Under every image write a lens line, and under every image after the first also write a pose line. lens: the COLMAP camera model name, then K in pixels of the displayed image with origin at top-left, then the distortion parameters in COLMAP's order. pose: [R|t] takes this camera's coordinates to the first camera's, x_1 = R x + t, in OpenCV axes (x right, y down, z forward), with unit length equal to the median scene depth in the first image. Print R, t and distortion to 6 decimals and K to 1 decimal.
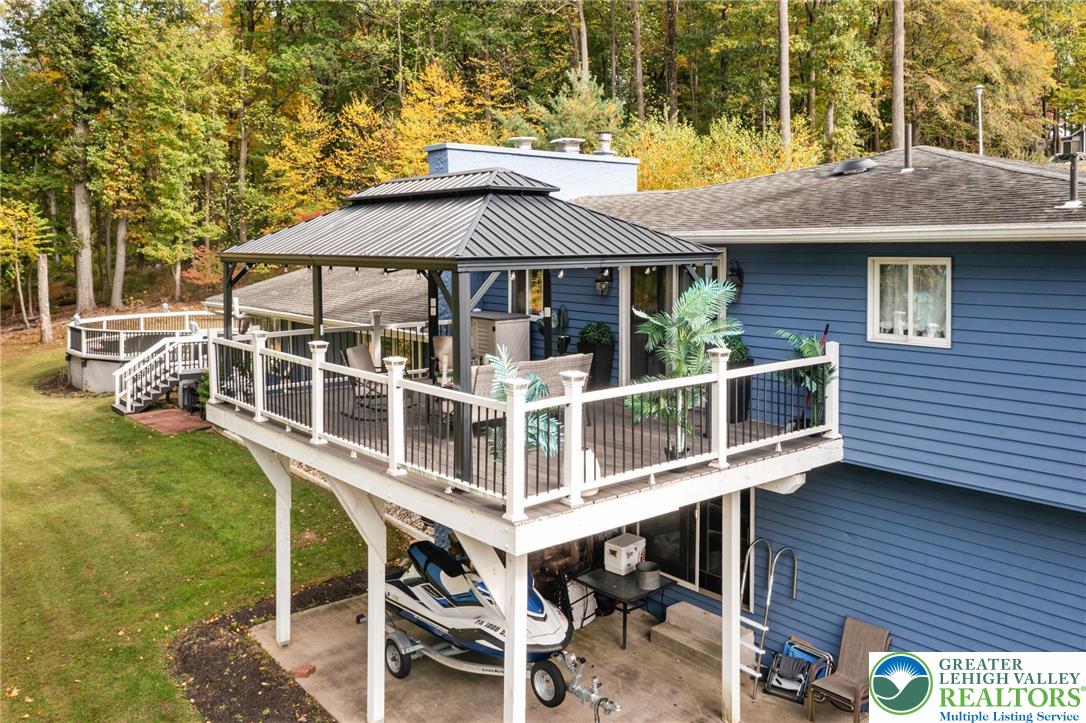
lens RADIAL K [[885.2, 0, 545.0], [0, 885.2, 261.2], [0, 0, 1]] dist [0.000051, -0.002202]
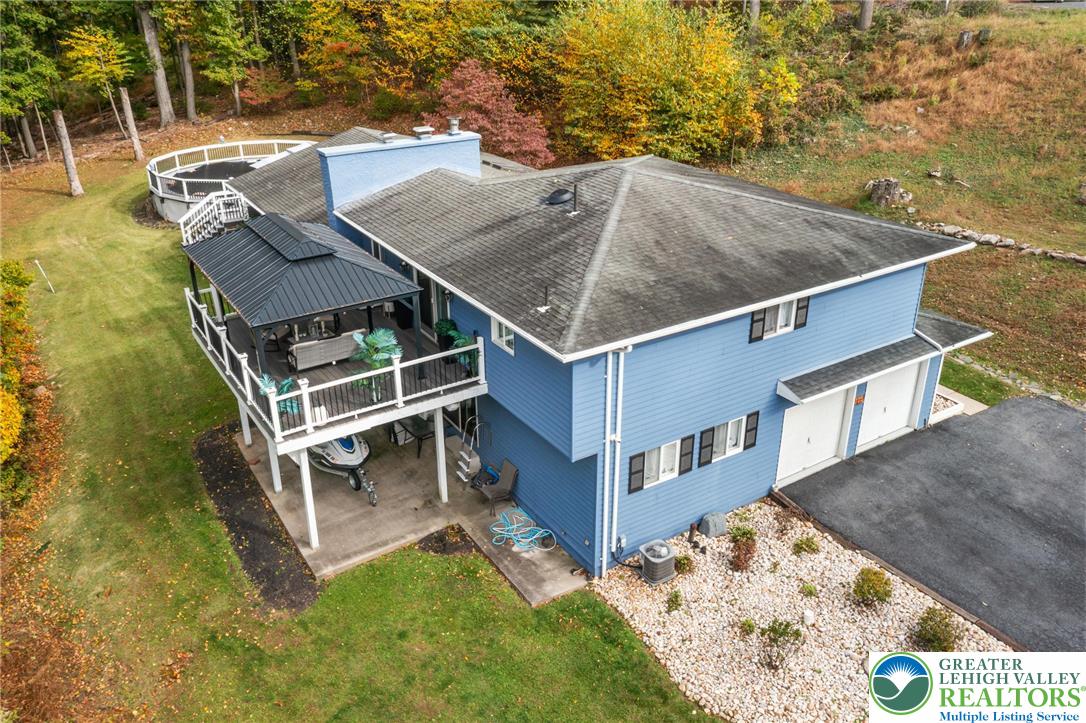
lens RADIAL K [[861.3, 0, 543.0], [0, 861.3, 361.5], [0, 0, 1]] dist [-0.006760, 0.001550]
pose [[0.992778, 0.047685, -0.110077, 0.243378], [0.001452, 0.912760, 0.408493, -0.225630], [0.119953, -0.405703, 0.906100, -0.248827]]
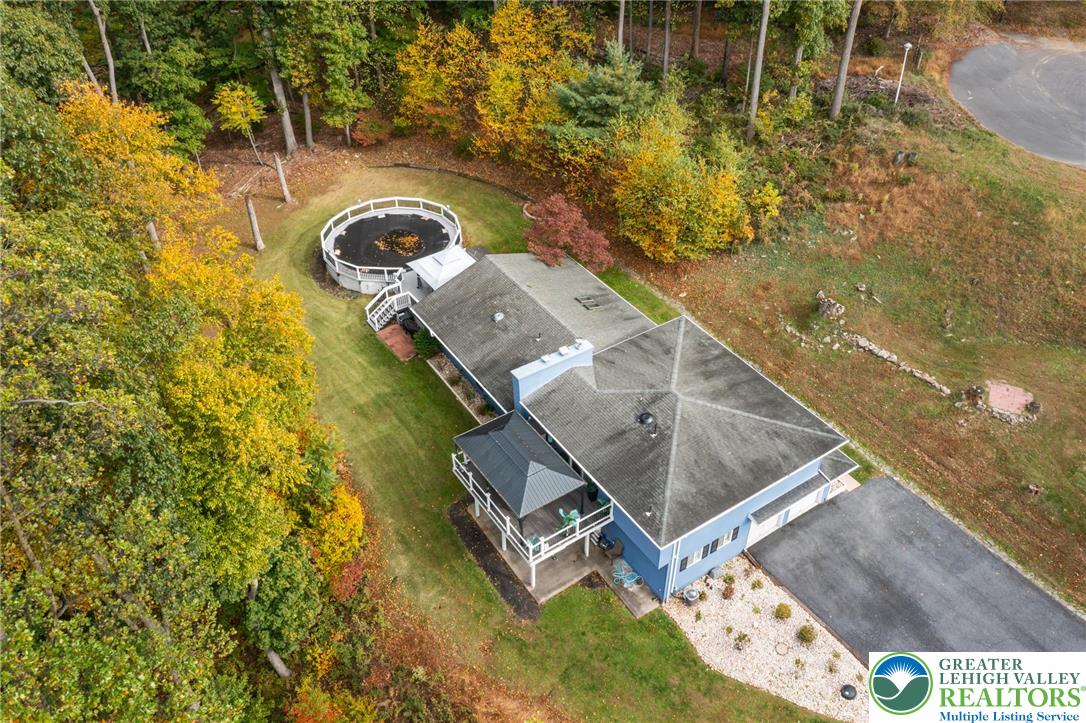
lens RADIAL K [[861.3, 0, 543.0], [0, 861.3, 361.5], [0, 0, 1]] dist [-0.006760, 0.001550]
pose [[0.994987, 0.059624, -0.080292, 0.105531], [0.003877, 0.779248, 0.626703, -1.067349], [0.099934, -0.623872, 0.775111, -0.629630]]
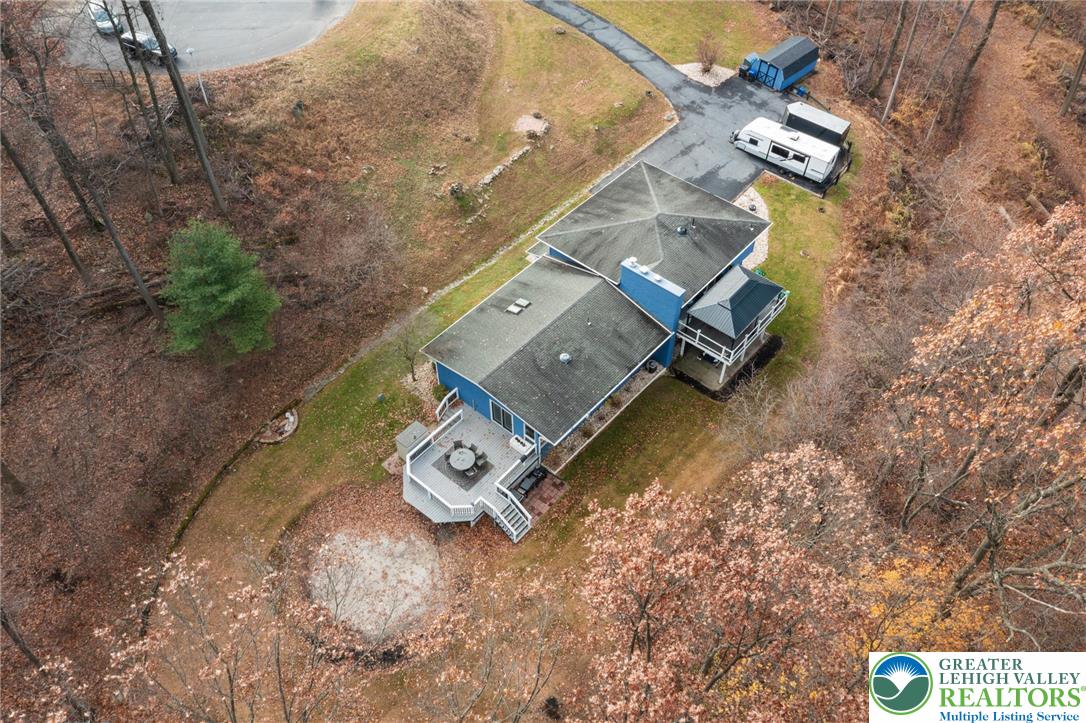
lens RADIAL K [[861.3, 0, 543.0], [0, 861.3, 361.5], [0, 0, 1]] dist [-0.006760, 0.001550]
pose [[-0.169461, -0.734506, 0.657103, -1.366296], [0.016514, 0.664536, 0.747073, -1.430024], [-0.985399, 0.137451, -0.100483, 1.024626]]
